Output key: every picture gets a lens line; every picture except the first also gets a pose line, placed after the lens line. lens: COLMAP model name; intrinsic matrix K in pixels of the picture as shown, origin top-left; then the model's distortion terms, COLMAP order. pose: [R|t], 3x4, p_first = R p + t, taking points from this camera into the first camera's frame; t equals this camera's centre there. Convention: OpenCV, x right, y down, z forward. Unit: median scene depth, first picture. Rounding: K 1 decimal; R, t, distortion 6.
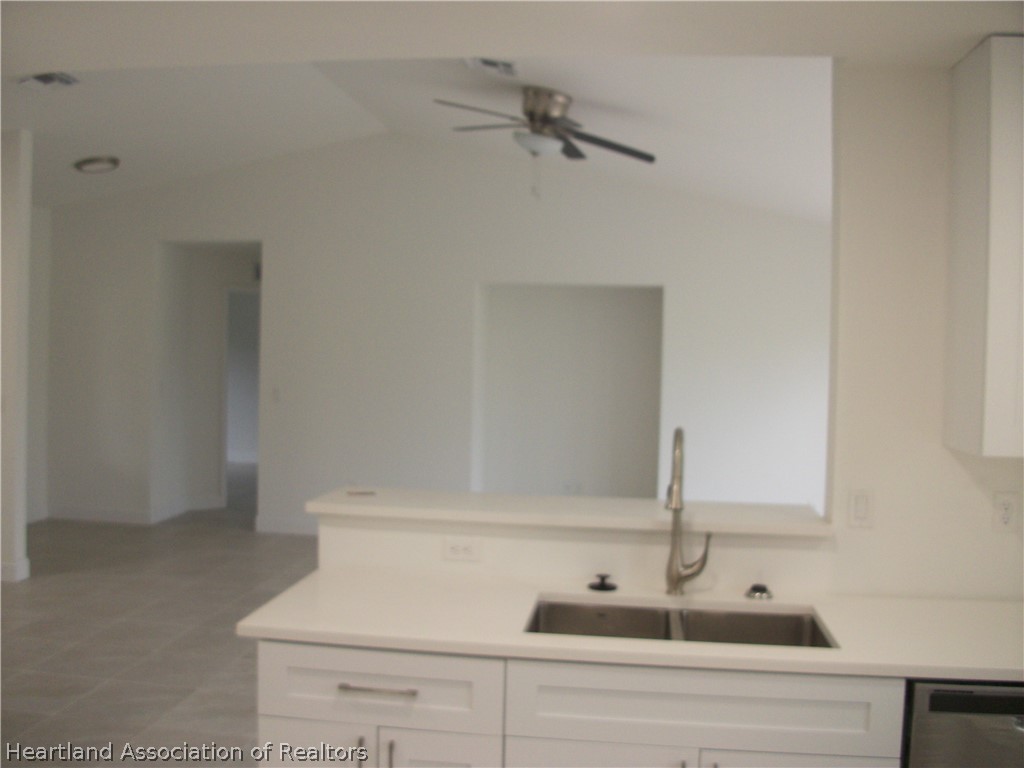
lens RADIAL K [[978.5, 0, 512.0], [0, 978.5, 384.0], [0, 0, 1]] dist [-0.139169, 0.042820]
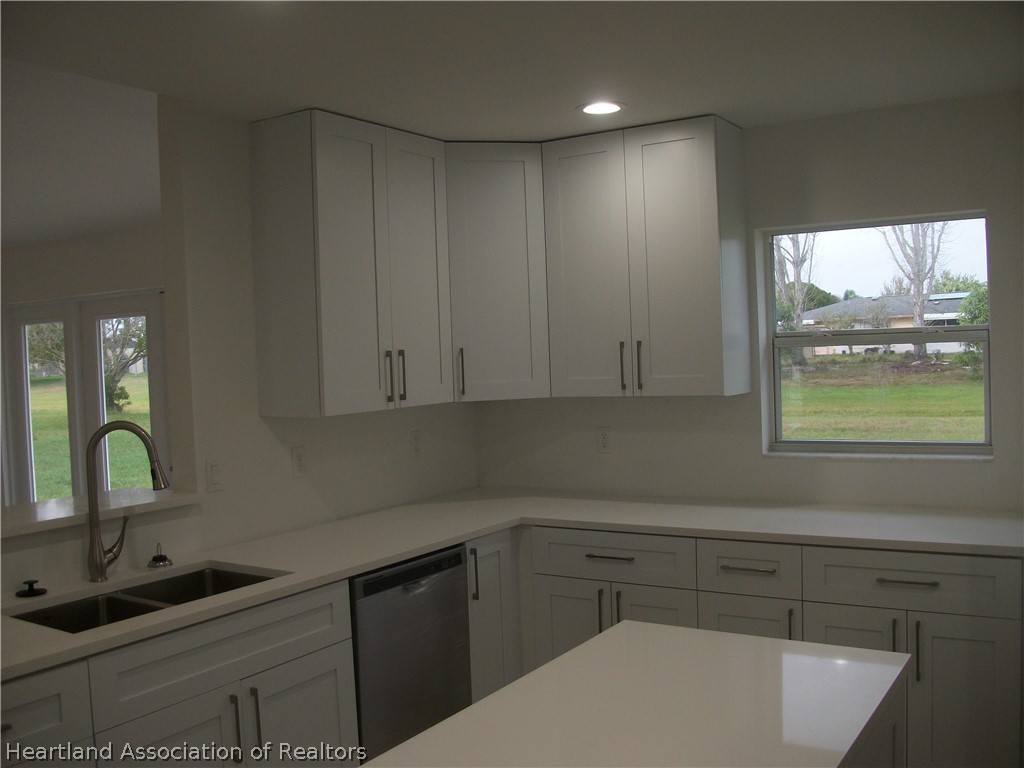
lens RADIAL K [[978.5, 0, 512.0], [0, 978.5, 384.0], [0, 0, 1]] dist [-0.139169, 0.042820]
pose [[0.399923, -0.060714, 0.914536, -0.592005], [0.084185, 0.996019, 0.029309, 0.011125], [-0.912674, 0.065269, 0.403442, 0.162292]]
